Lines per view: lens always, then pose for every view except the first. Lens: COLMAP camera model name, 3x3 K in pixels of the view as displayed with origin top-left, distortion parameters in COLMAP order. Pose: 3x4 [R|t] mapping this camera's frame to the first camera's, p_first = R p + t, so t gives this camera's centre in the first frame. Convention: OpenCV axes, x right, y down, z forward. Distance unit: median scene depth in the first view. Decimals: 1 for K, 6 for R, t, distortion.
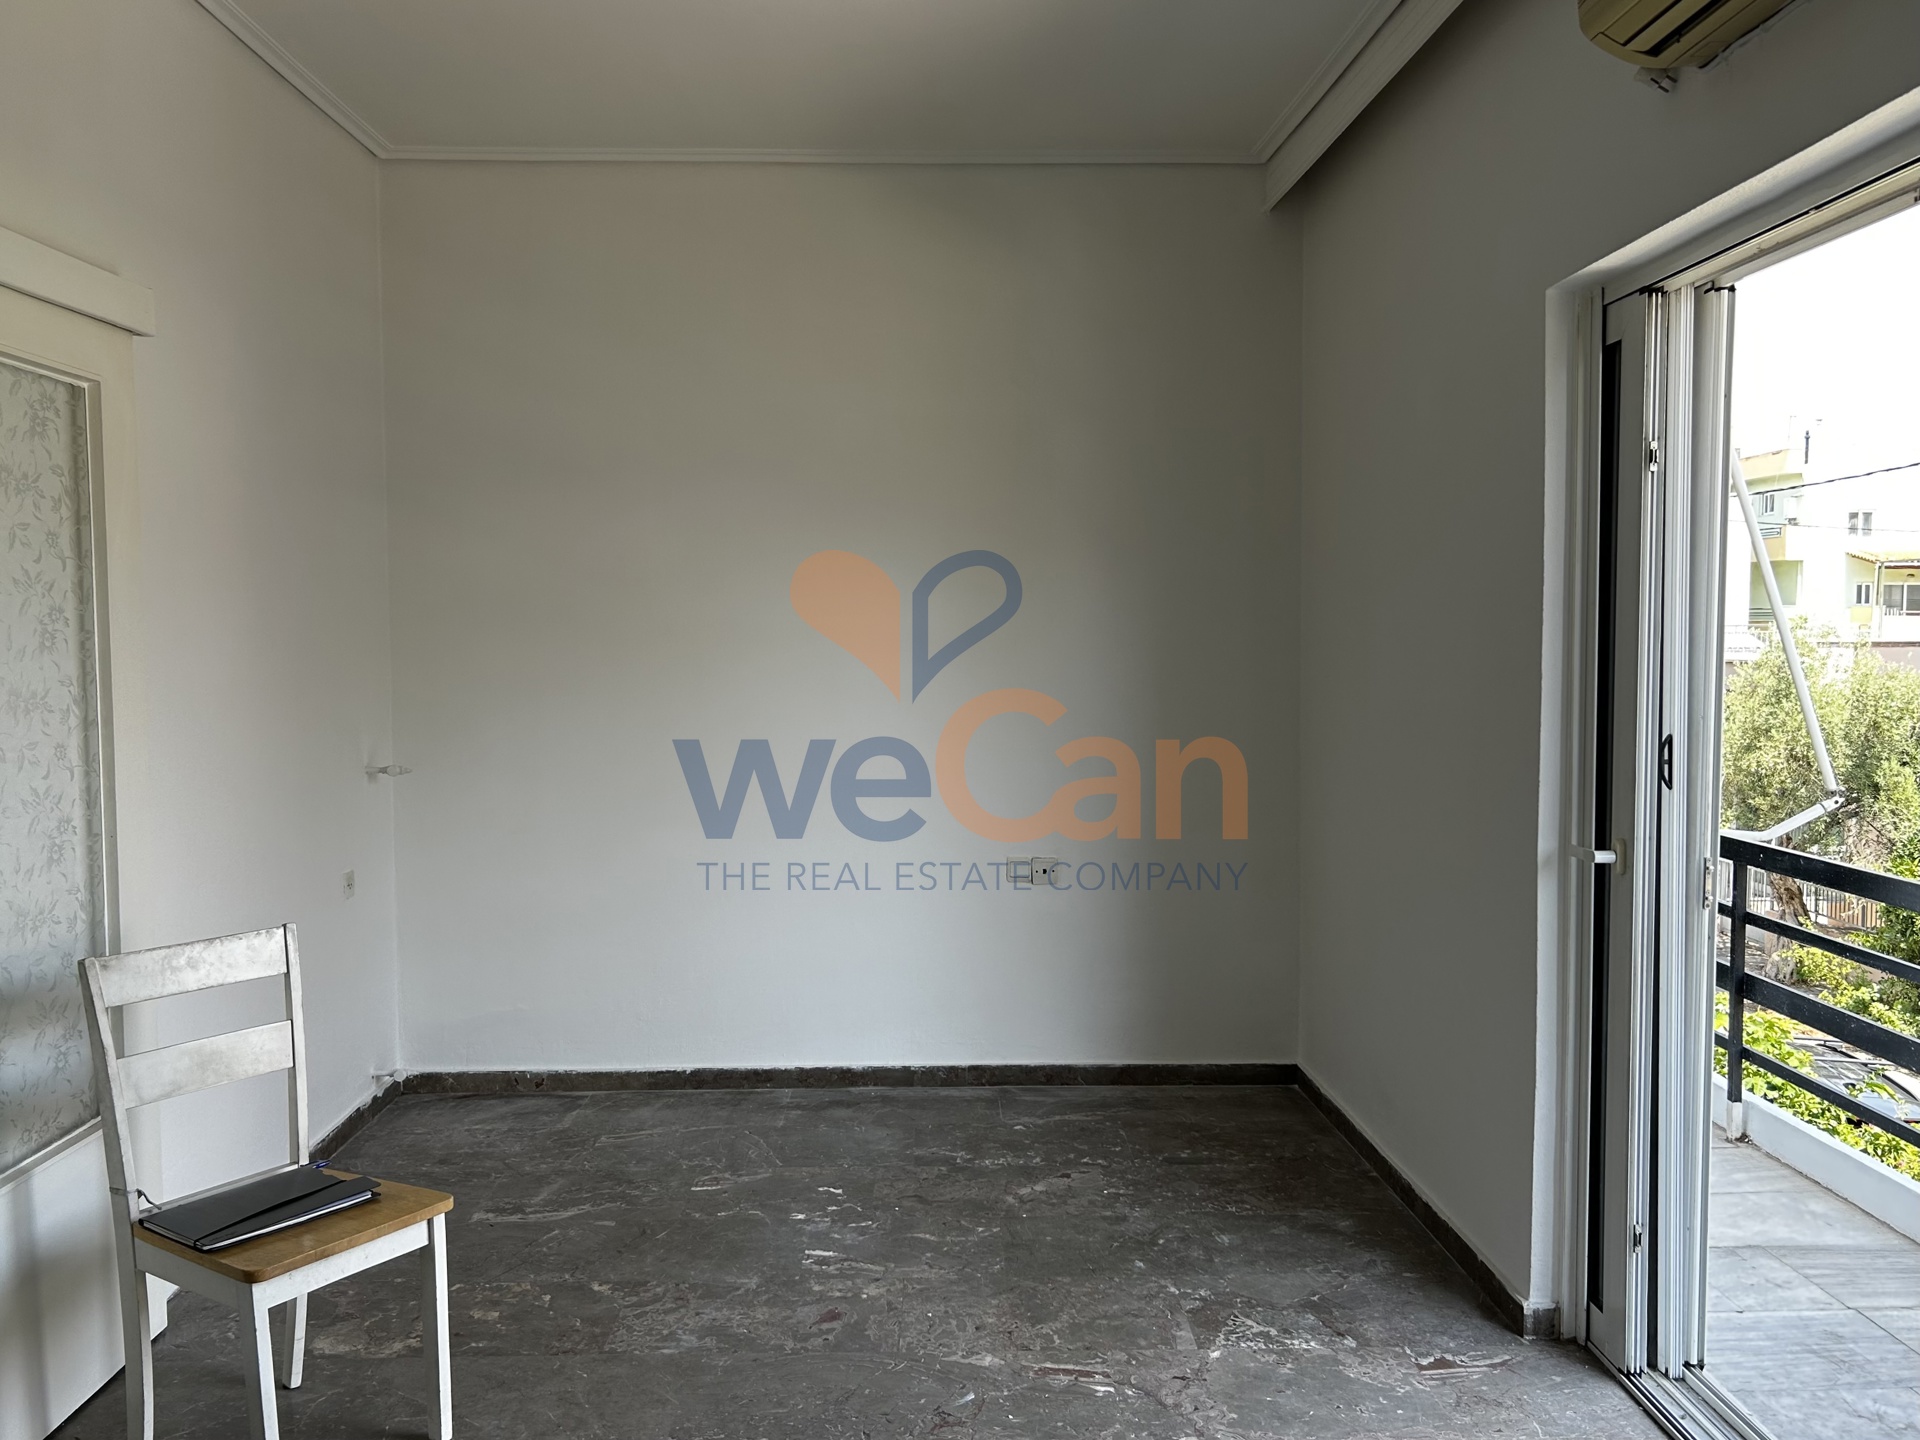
lens RADIAL K [[1561.7, 0, 945.8], [0, 1561.7, 719.3], [0, 0, 1]] dist [-0.003961, -0.014363]
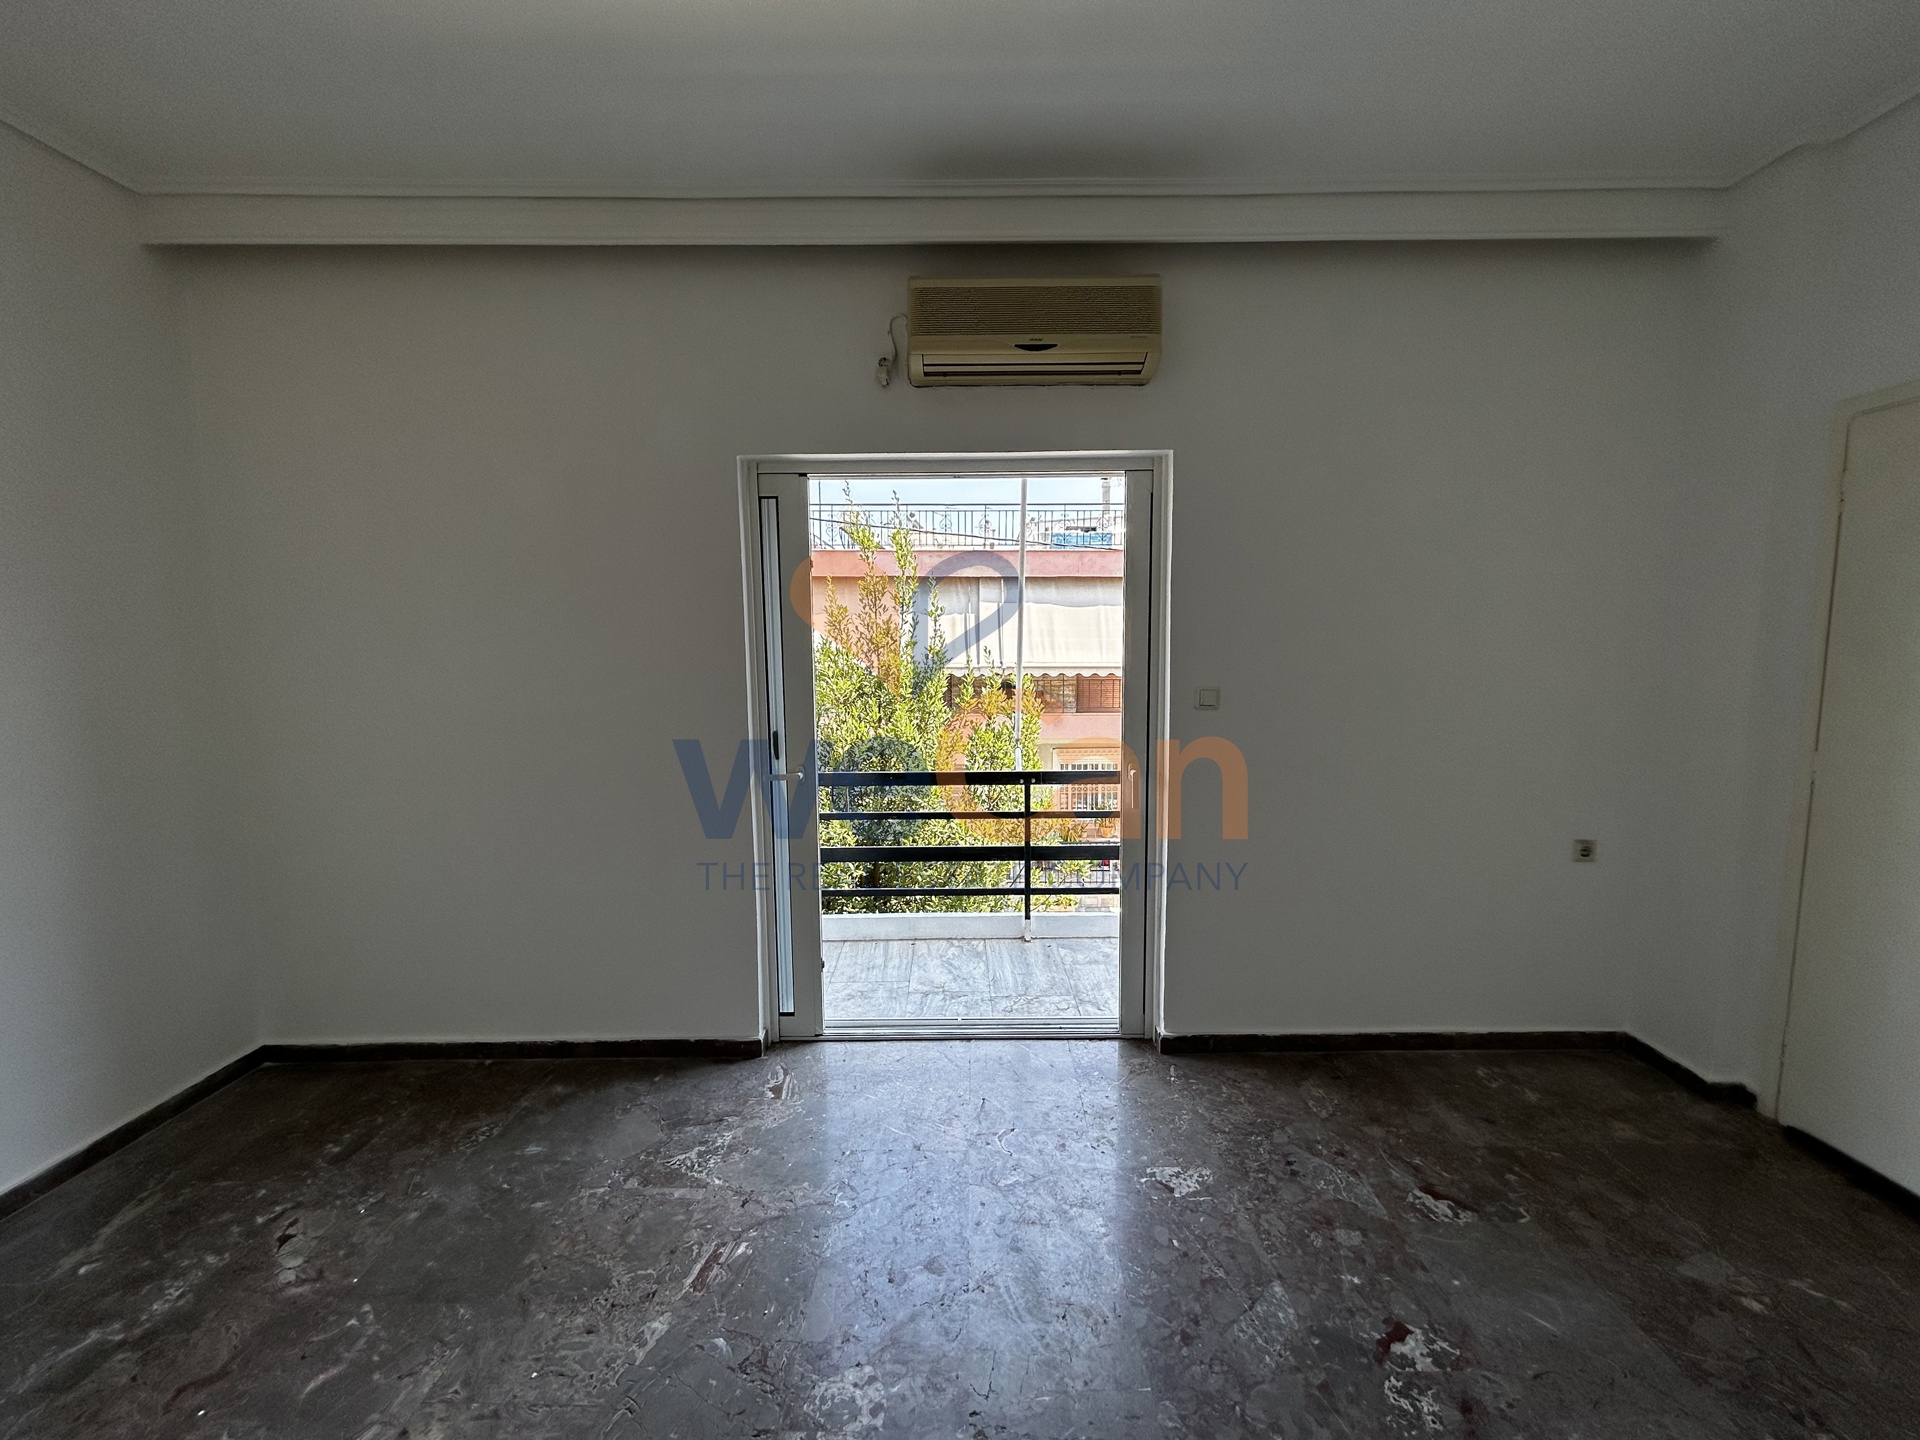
lens RADIAL K [[766.2, 0, 947.8], [0, 766.2, 729.2], [0, 0, 1]] dist [0.001699, 0.000136]
pose [[0.033357, -0.112078, 0.993139, -0.340358], [0.066214, 0.991757, 0.109698, -0.043221], [-0.997248, 0.062101, 0.040503, 0.547545]]
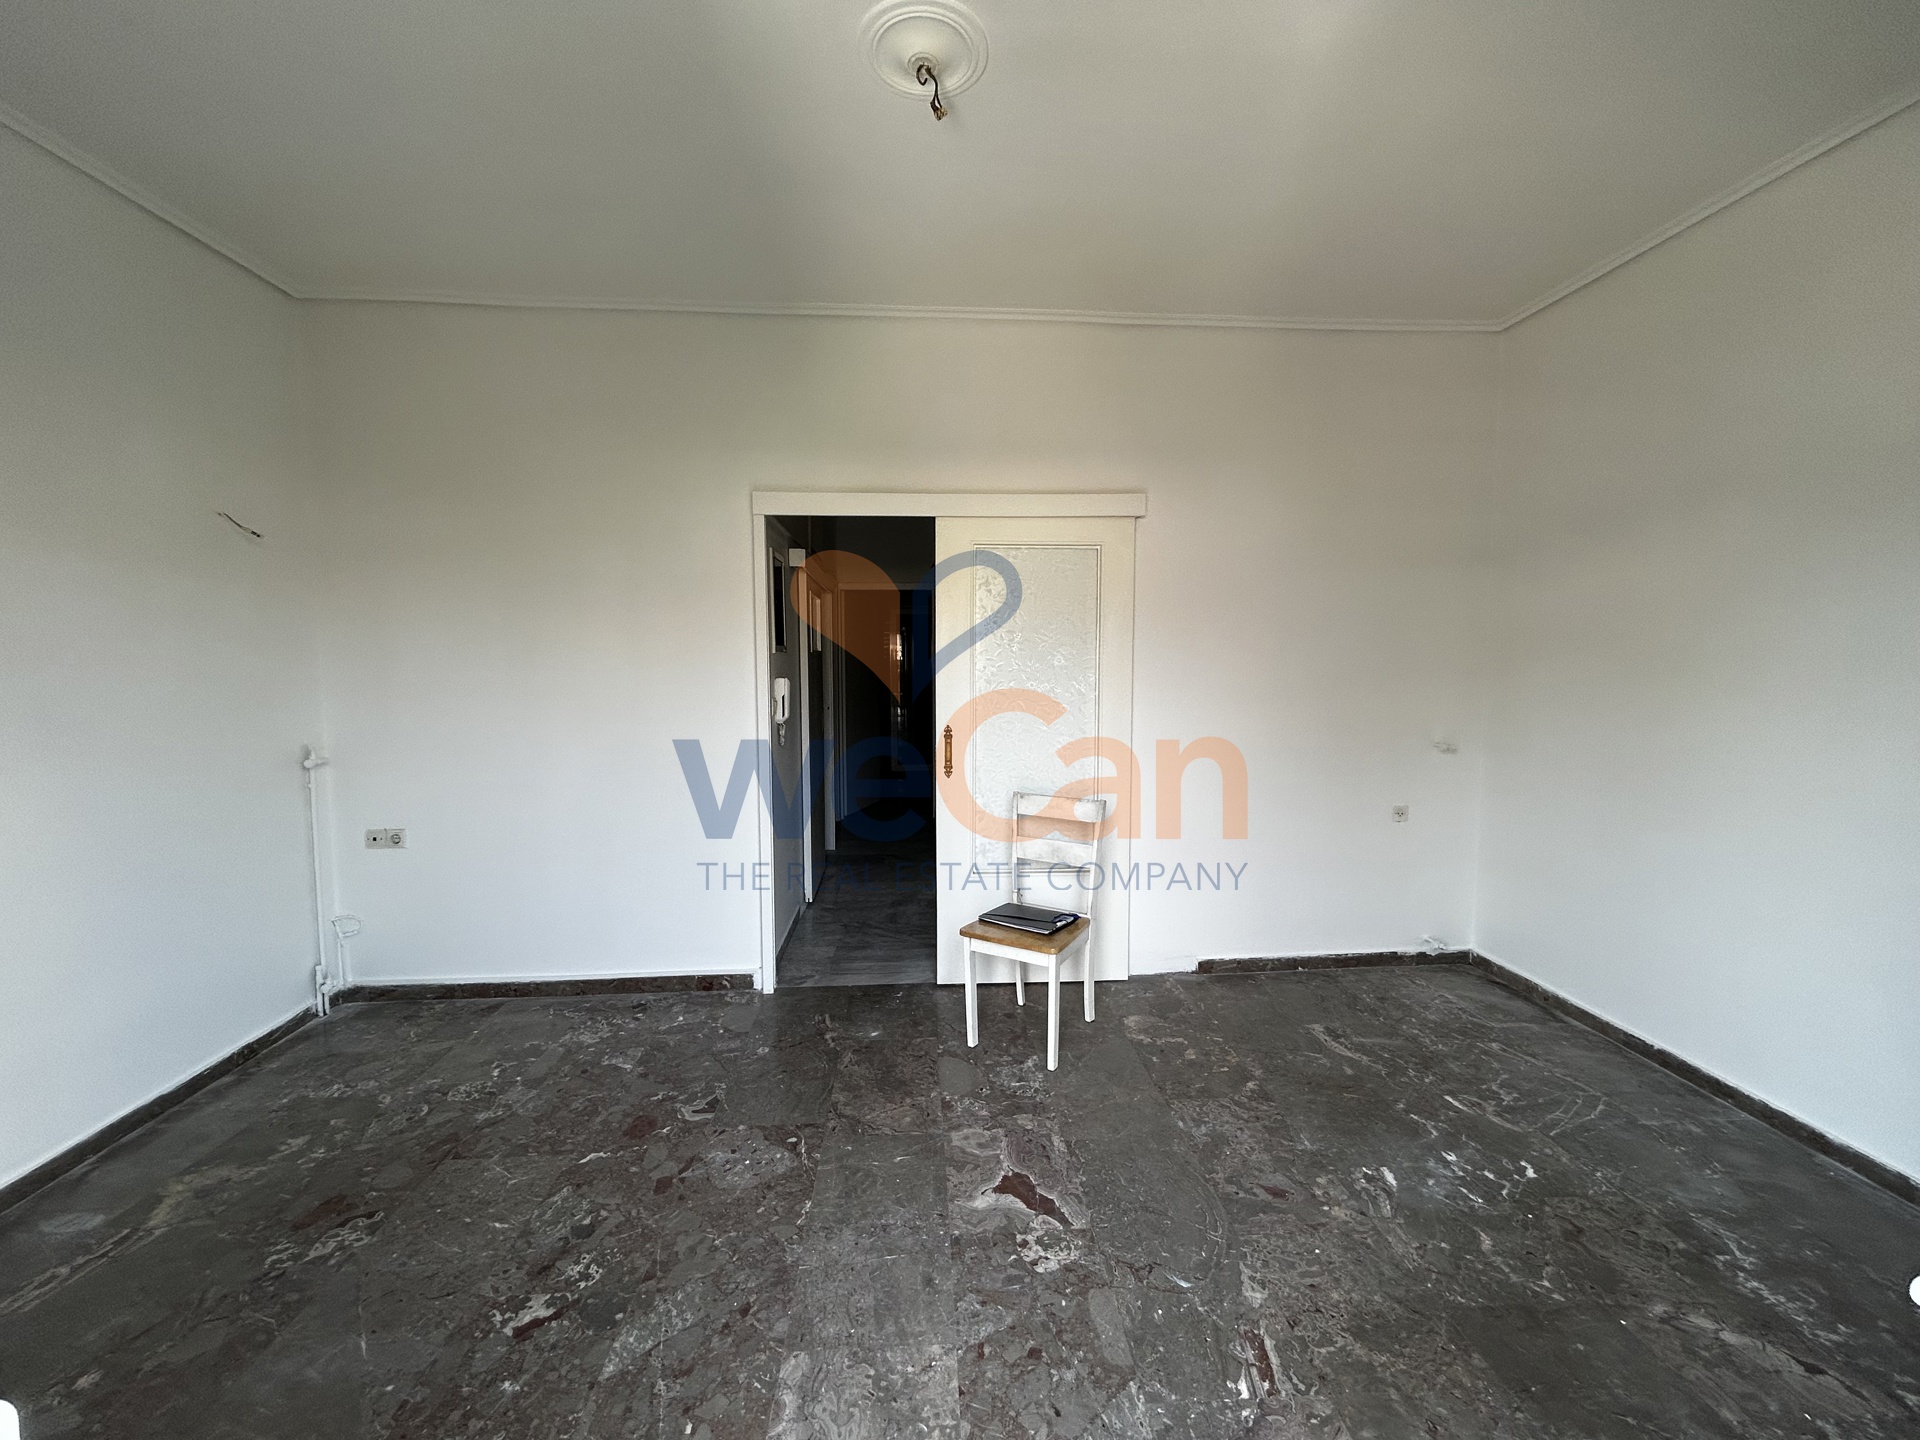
lens RADIAL K [[766.2, 0, 961.4], [0, 766.2, 711.1], [0, 0, 1]] dist [0.001699, 0.000136]
pose [[0.056512, 0.076218, -0.995488, 0.401246], [-0.053740, 0.995869, 0.073197, -0.035806], [0.996955, 0.049361, 0.060375, 0.535436]]
